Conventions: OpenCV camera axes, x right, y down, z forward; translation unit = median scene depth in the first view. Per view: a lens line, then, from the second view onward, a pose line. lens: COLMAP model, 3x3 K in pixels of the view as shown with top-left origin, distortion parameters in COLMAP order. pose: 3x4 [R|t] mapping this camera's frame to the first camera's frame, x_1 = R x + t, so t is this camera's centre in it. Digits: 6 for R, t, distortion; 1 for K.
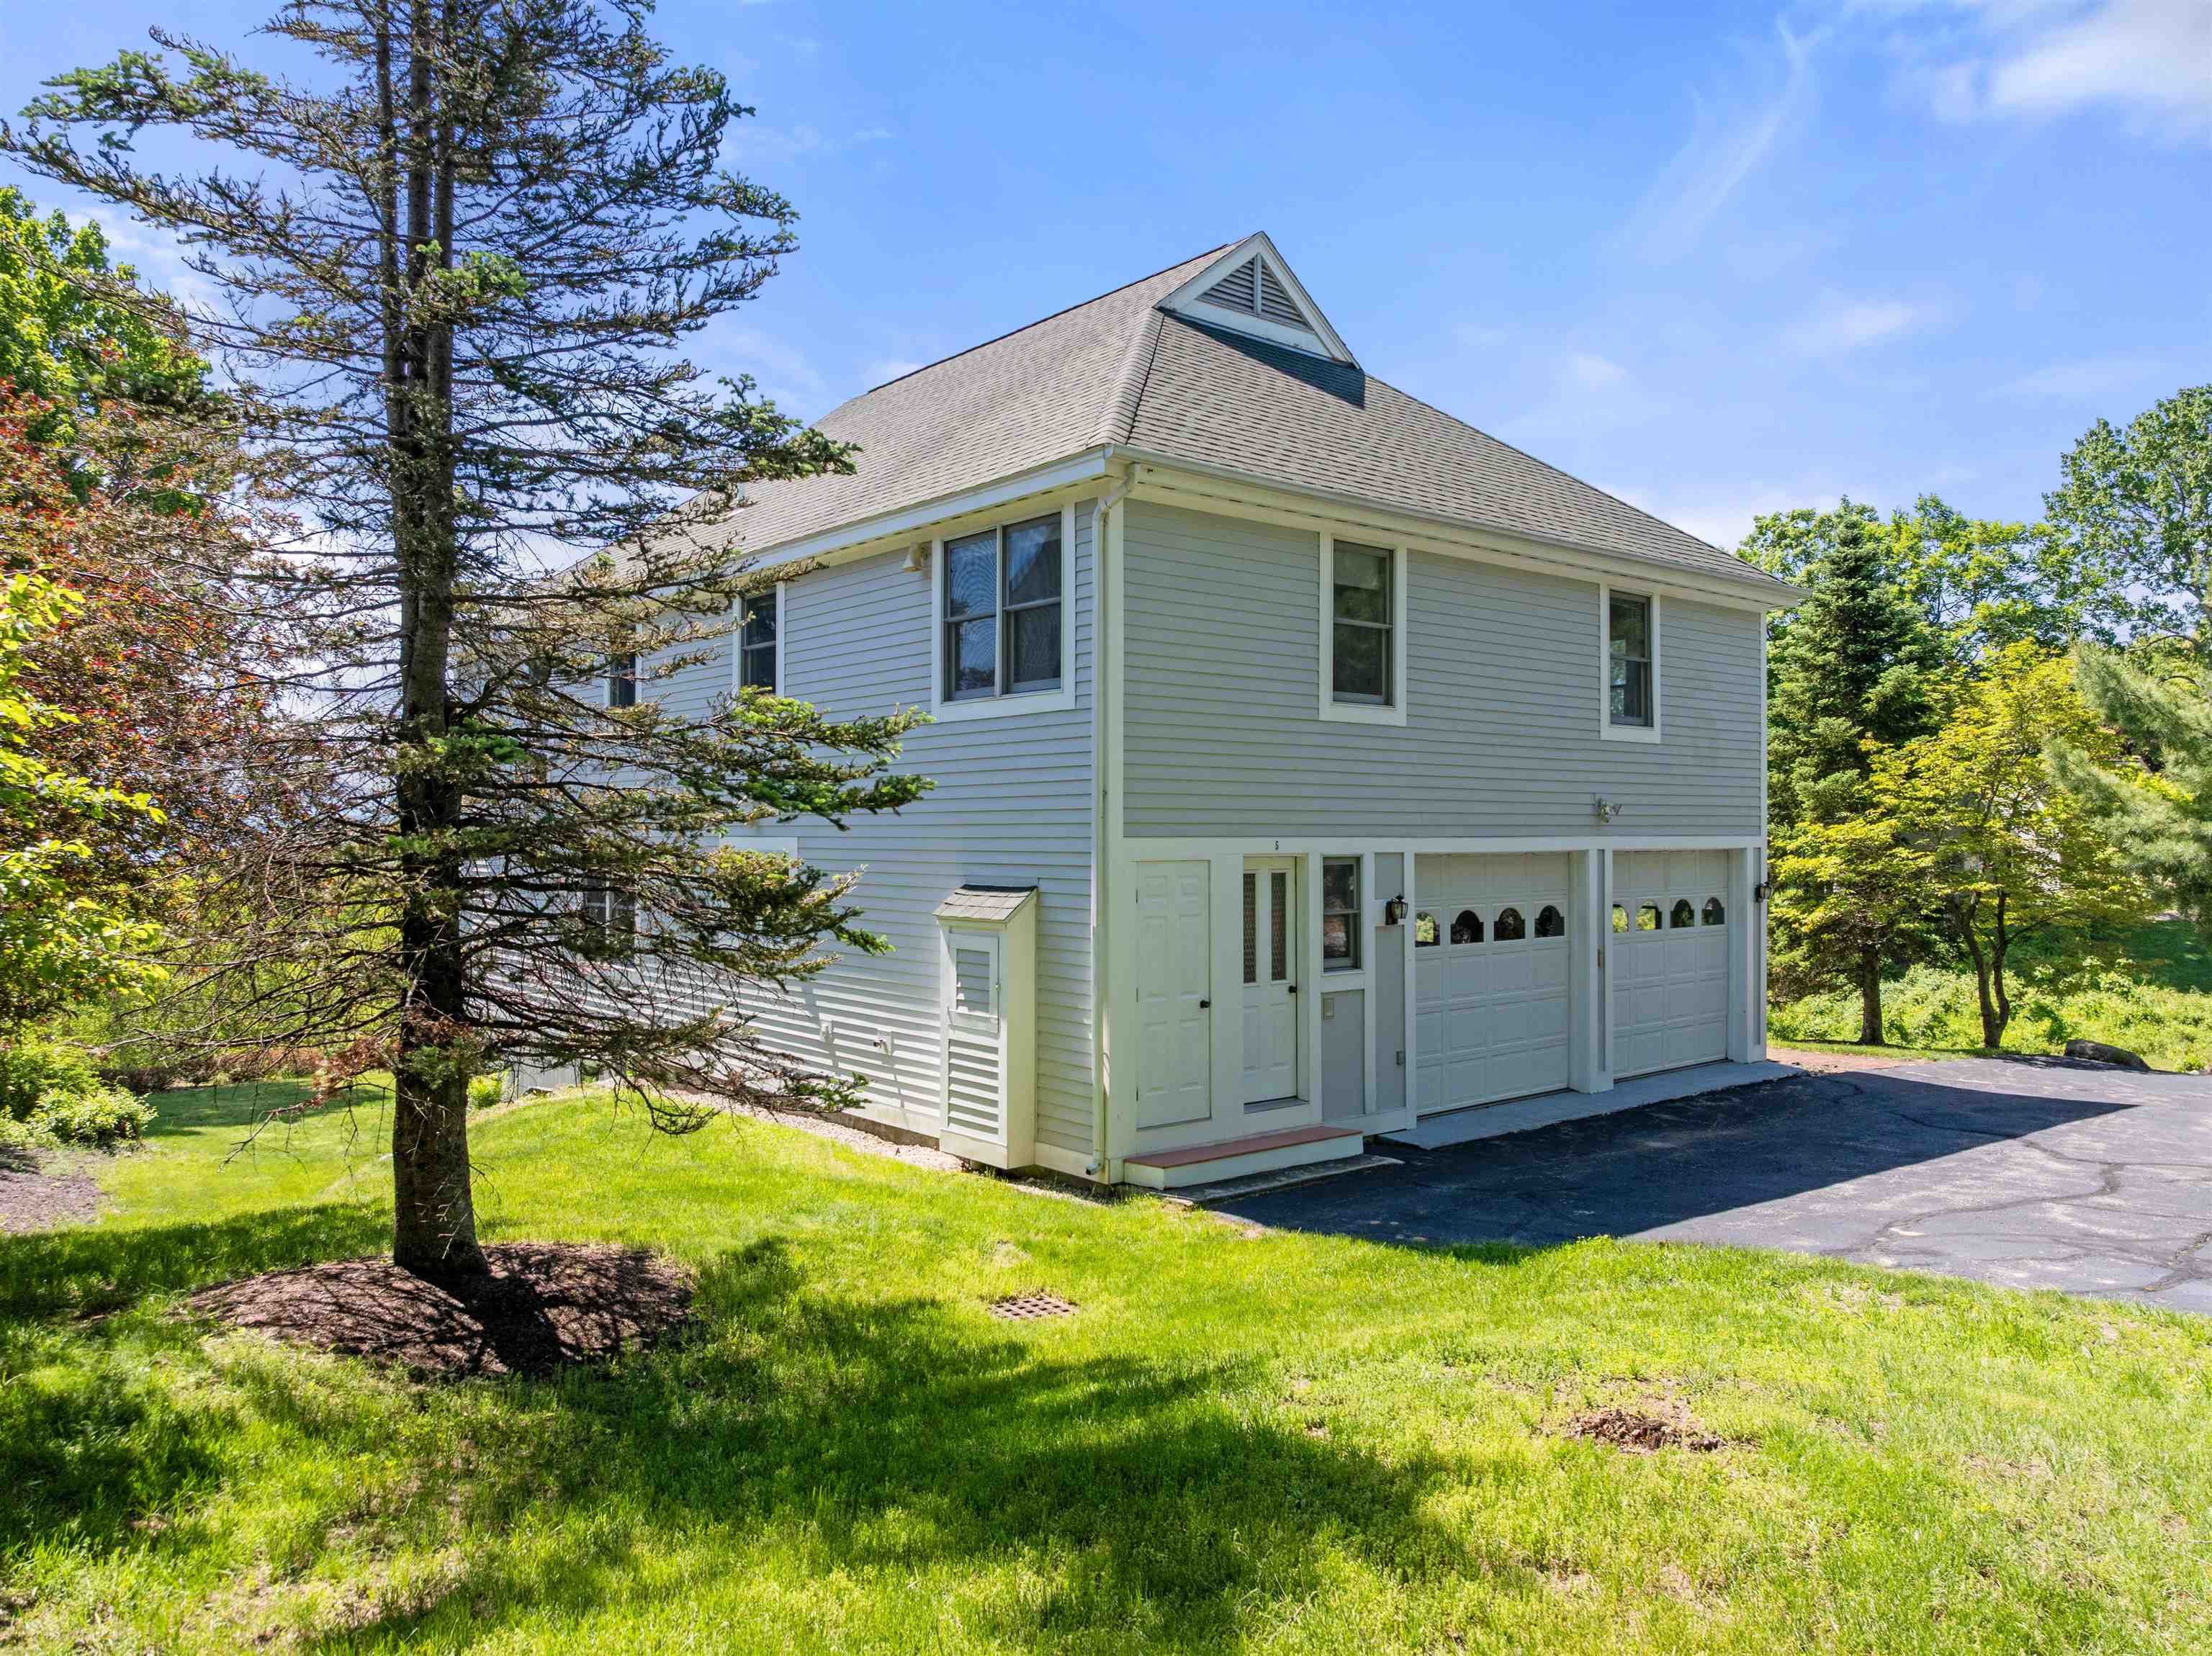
lens RADIAL K [[1566.9, 0, 1111.1], [0, 1566.9, 821.5], [0, 0, 1]] dist [-0.040119, 0.004395]
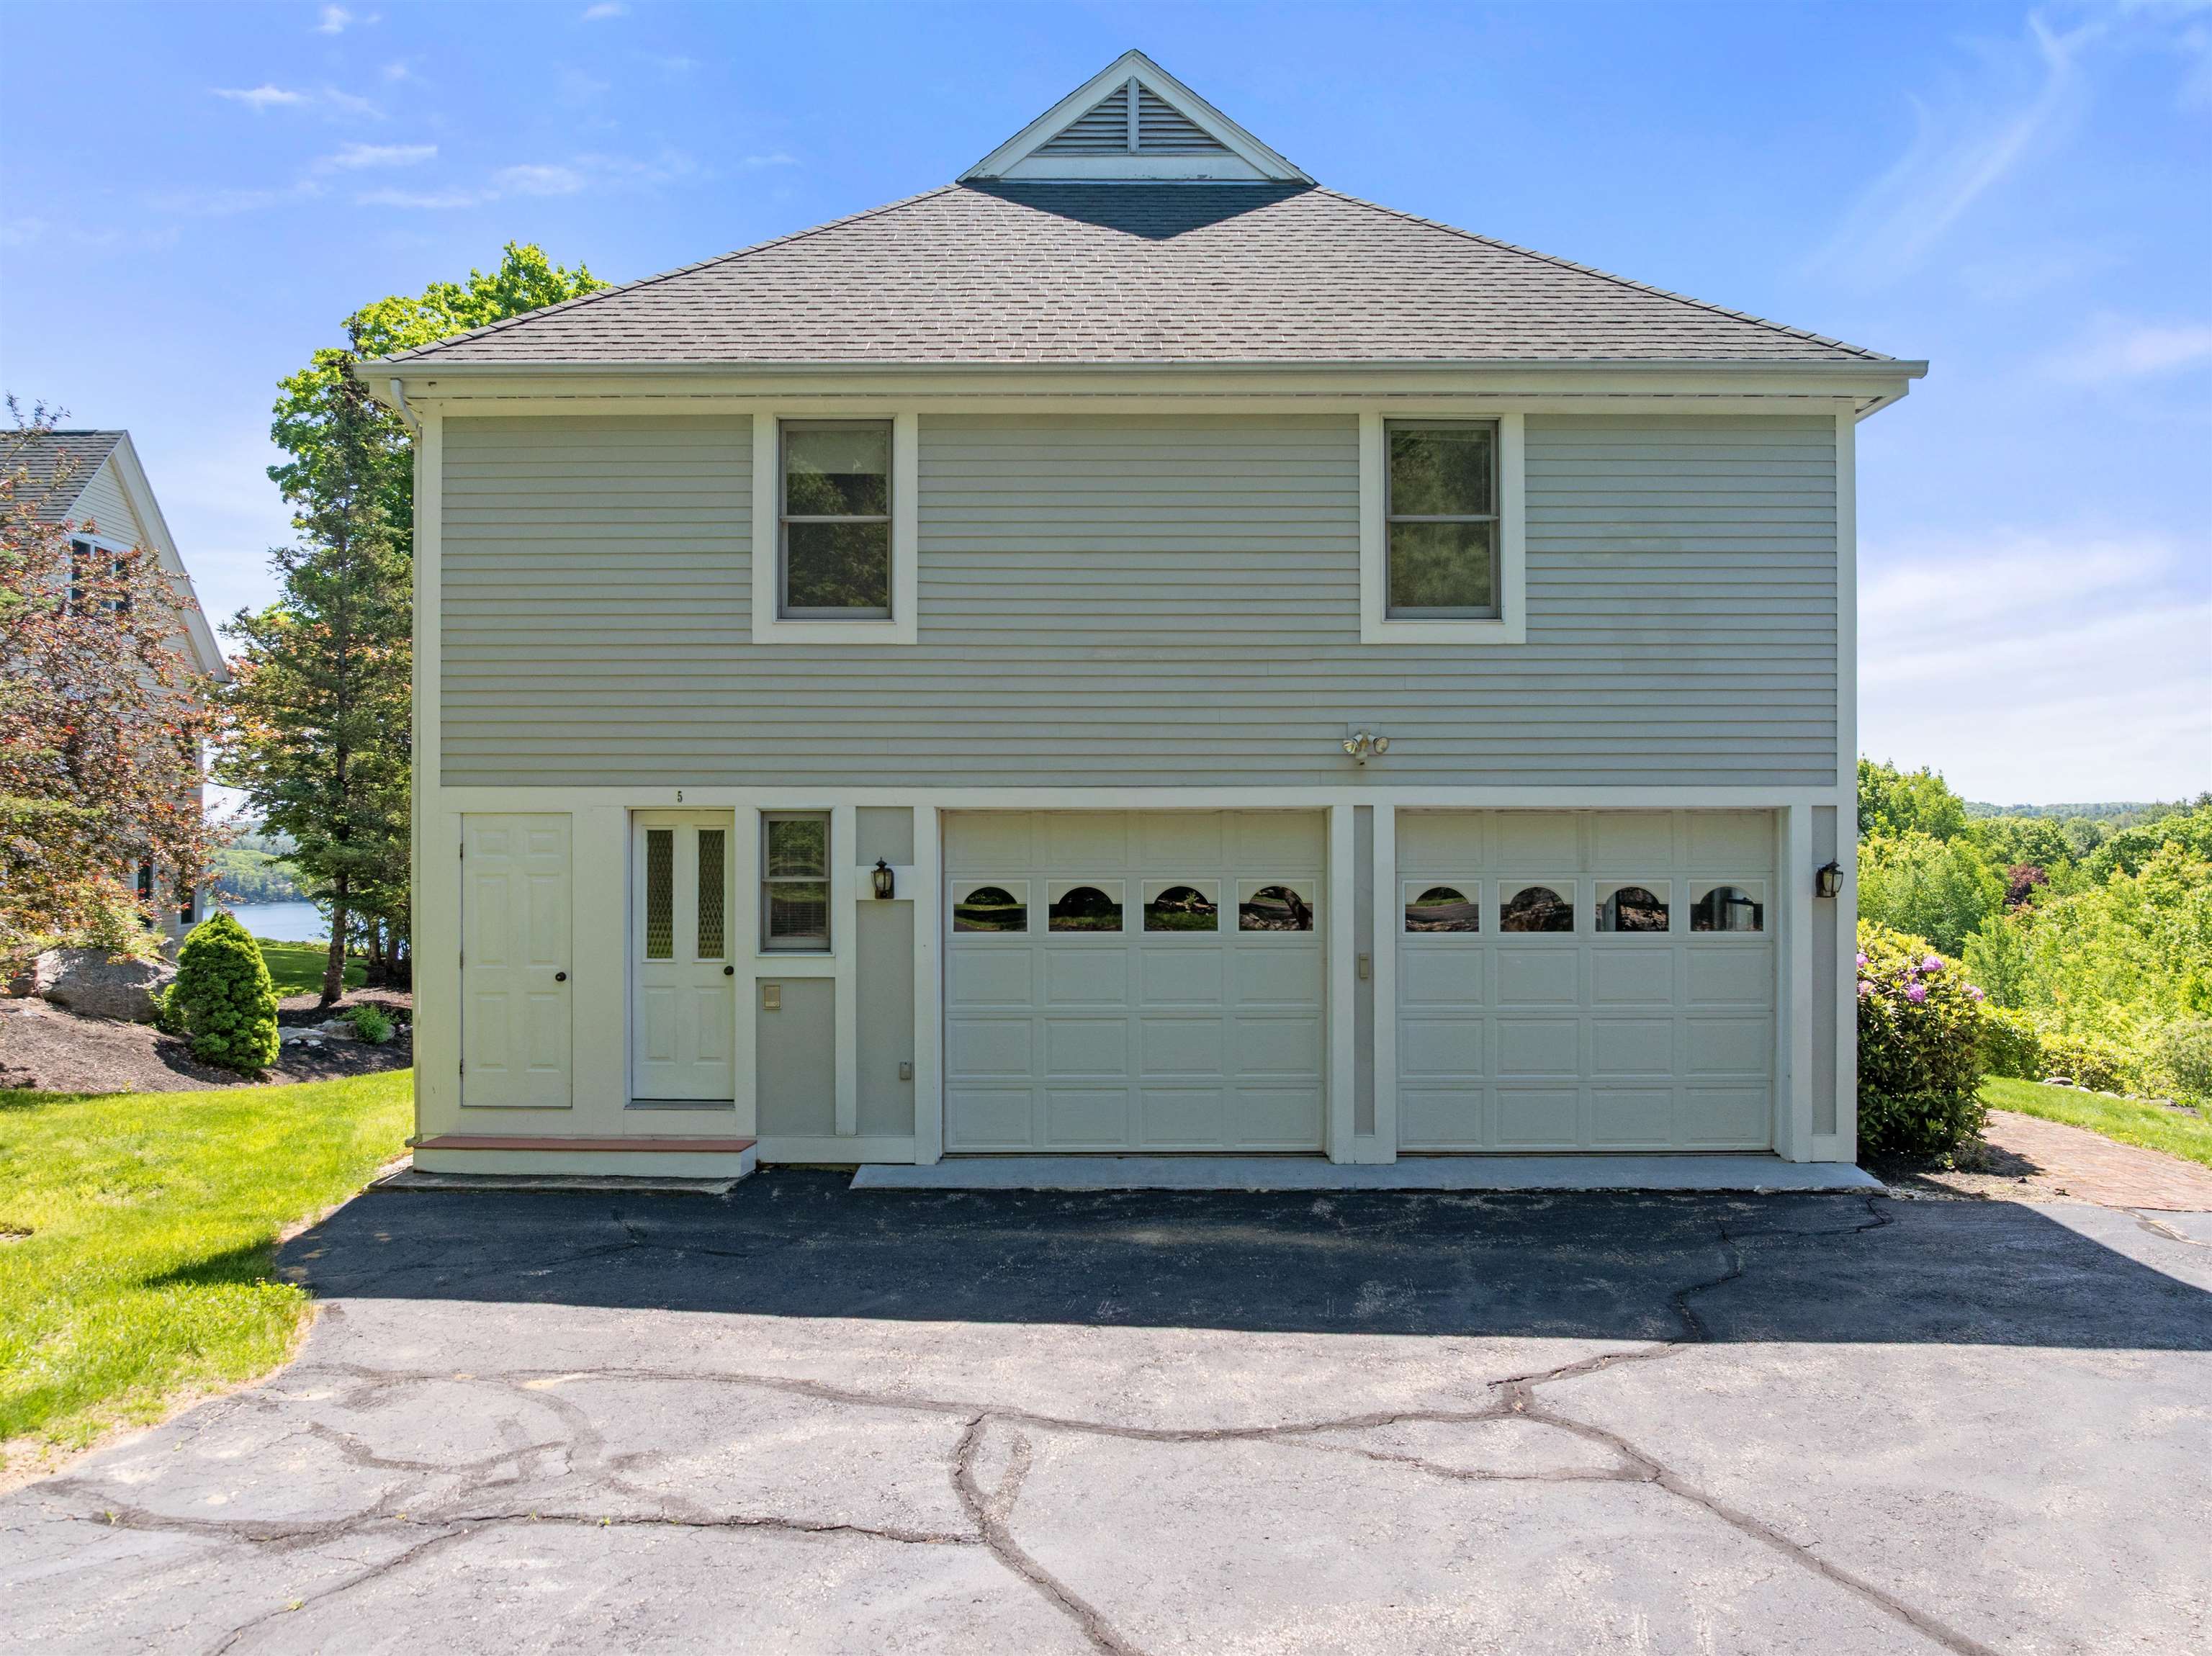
lens RADIAL K [[1566.9, 0, 1111.1], [0, 1566.9, 821.5], [0, 0, 1]] dist [-0.040119, 0.004395]
pose [[0.768846, -0.001898, -0.639431, 0.758756], [0.004660, 0.999986, 0.002636, 0.025601], [0.639417, -0.005006, 0.768844, 0.467209]]
